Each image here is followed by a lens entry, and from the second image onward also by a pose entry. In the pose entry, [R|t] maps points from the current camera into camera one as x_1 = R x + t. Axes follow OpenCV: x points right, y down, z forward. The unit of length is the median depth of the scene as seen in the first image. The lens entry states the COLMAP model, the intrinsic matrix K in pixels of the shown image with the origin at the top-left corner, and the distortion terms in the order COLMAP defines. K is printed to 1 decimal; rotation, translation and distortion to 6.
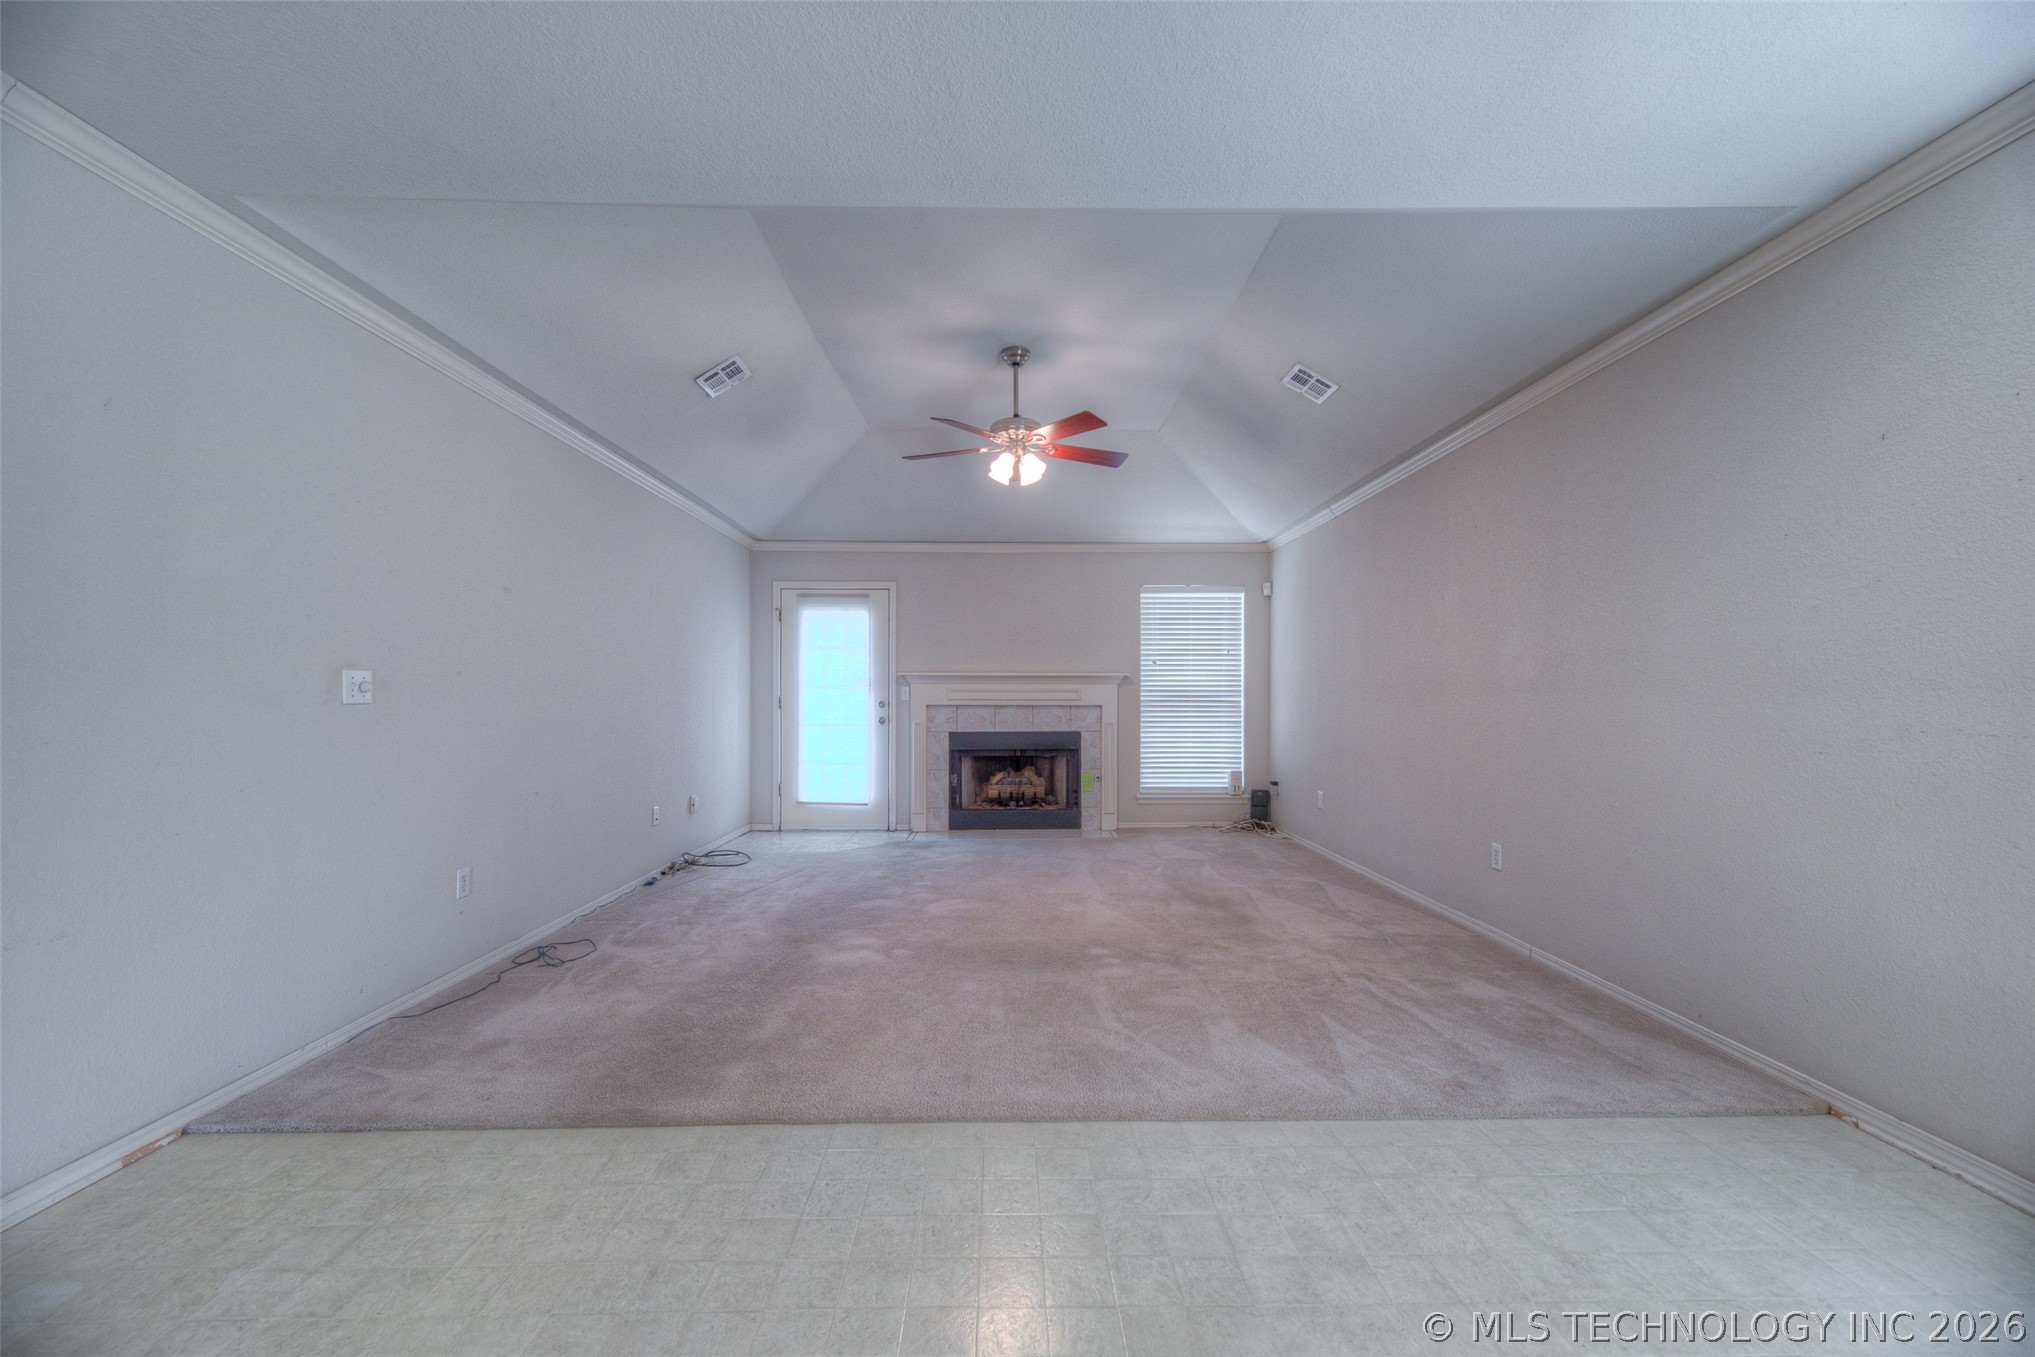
lens RADIAL K [[803.0, 0, 989.8], [0, 803.0, 688.8], [0, 0, 1]] dist [0.012206, -0.003155]
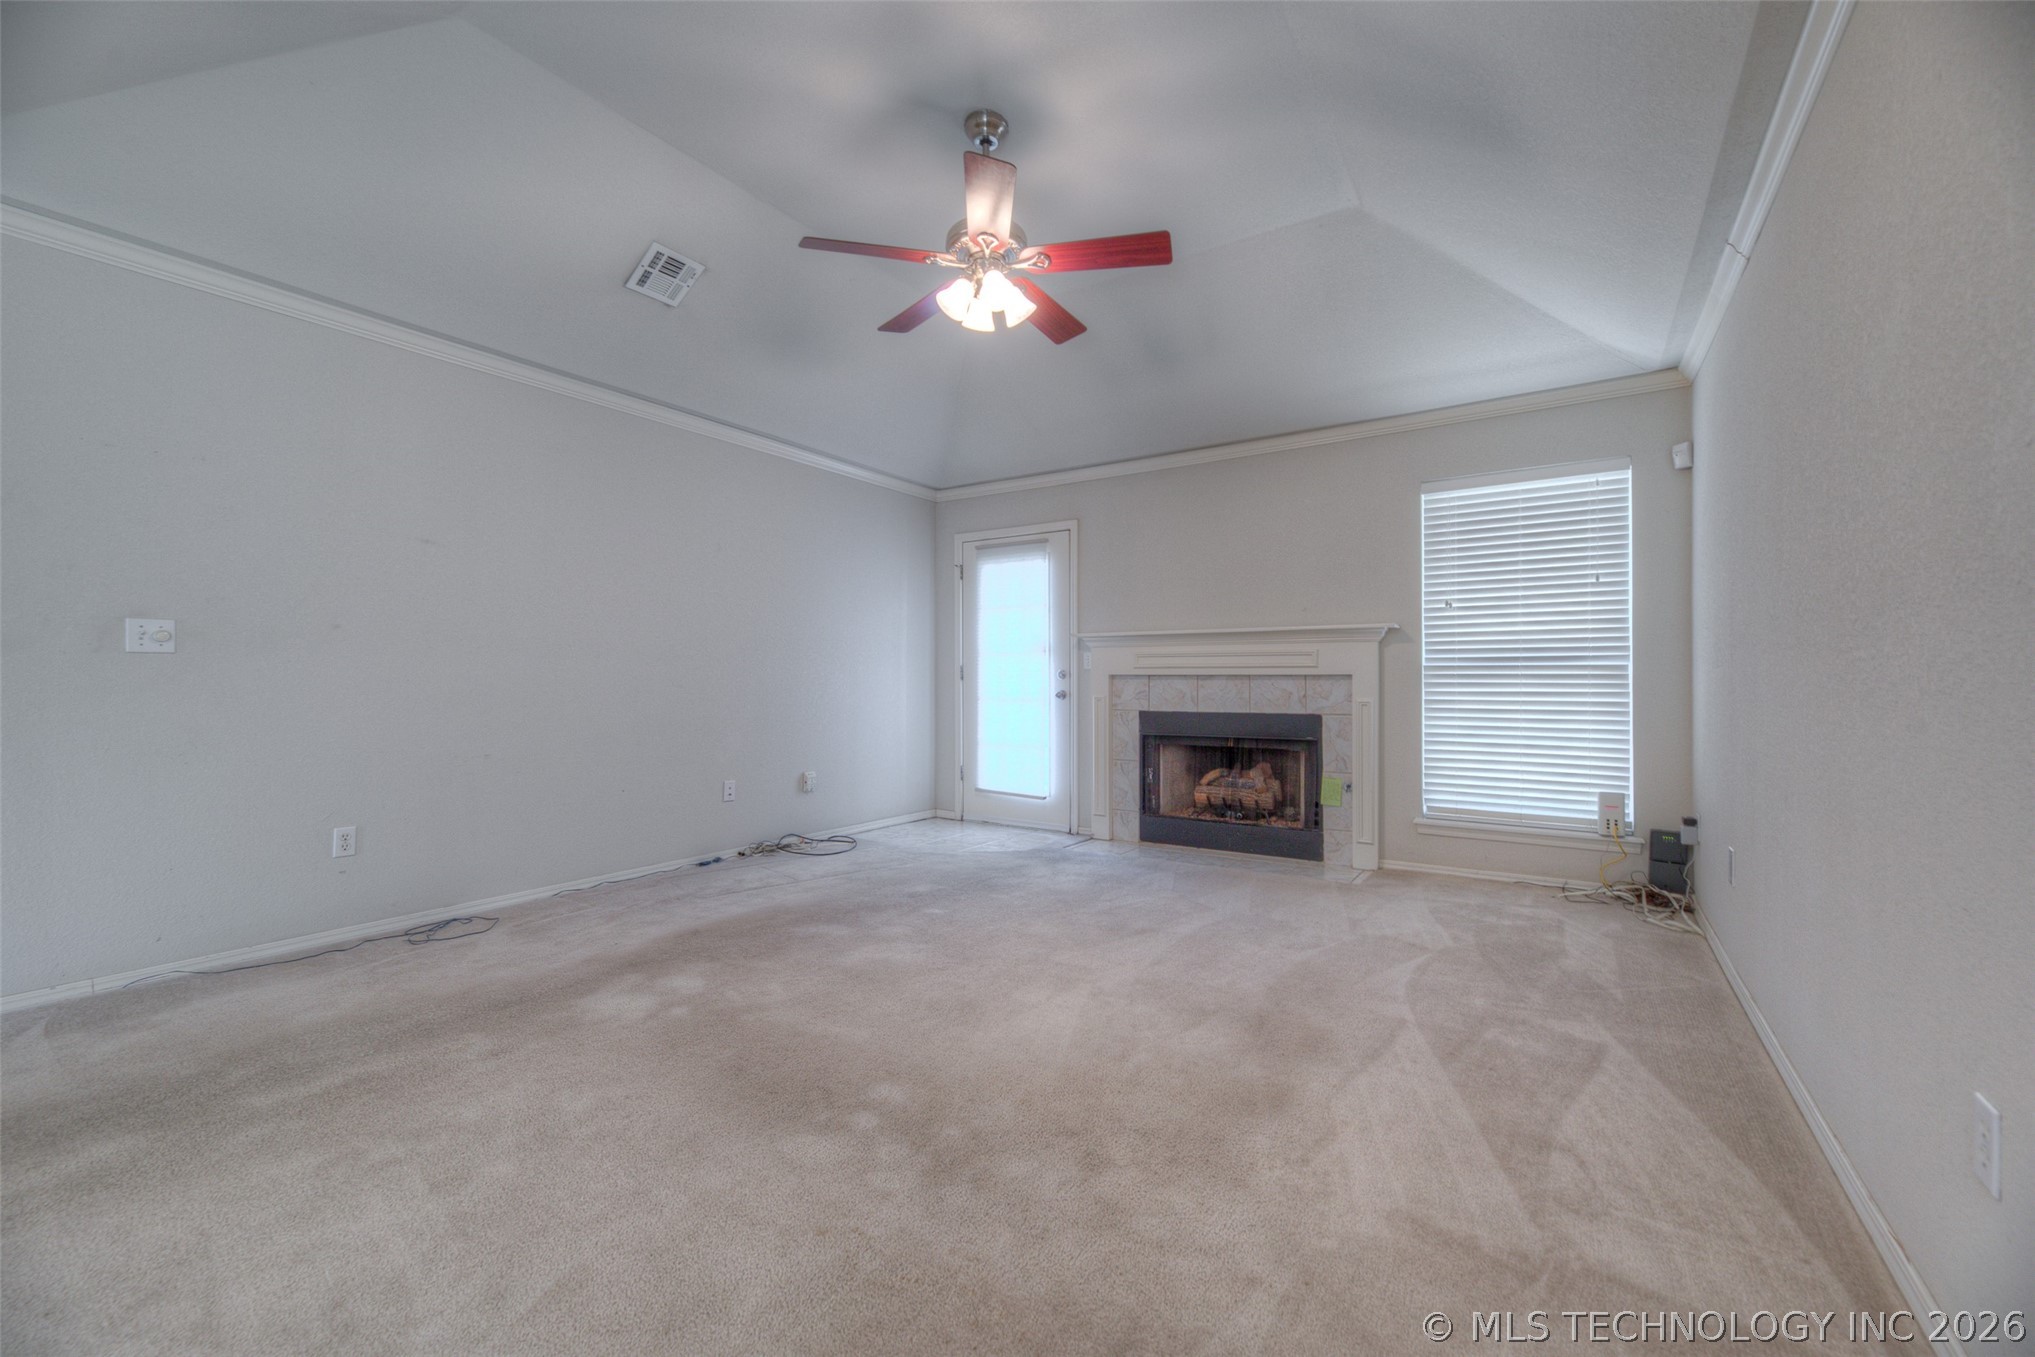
lens RADIAL K [[803.0, 0, 1021.3], [0, 803.0, 670.5], [0, 0, 1]] dist [0.012206, -0.003155]
pose [[0.831549, -0.006795, -0.555409, 0.289995], [0.003136, 0.999967, -0.007539, 0.022107], [0.555442, 0.004527, 0.831543, 0.326324]]
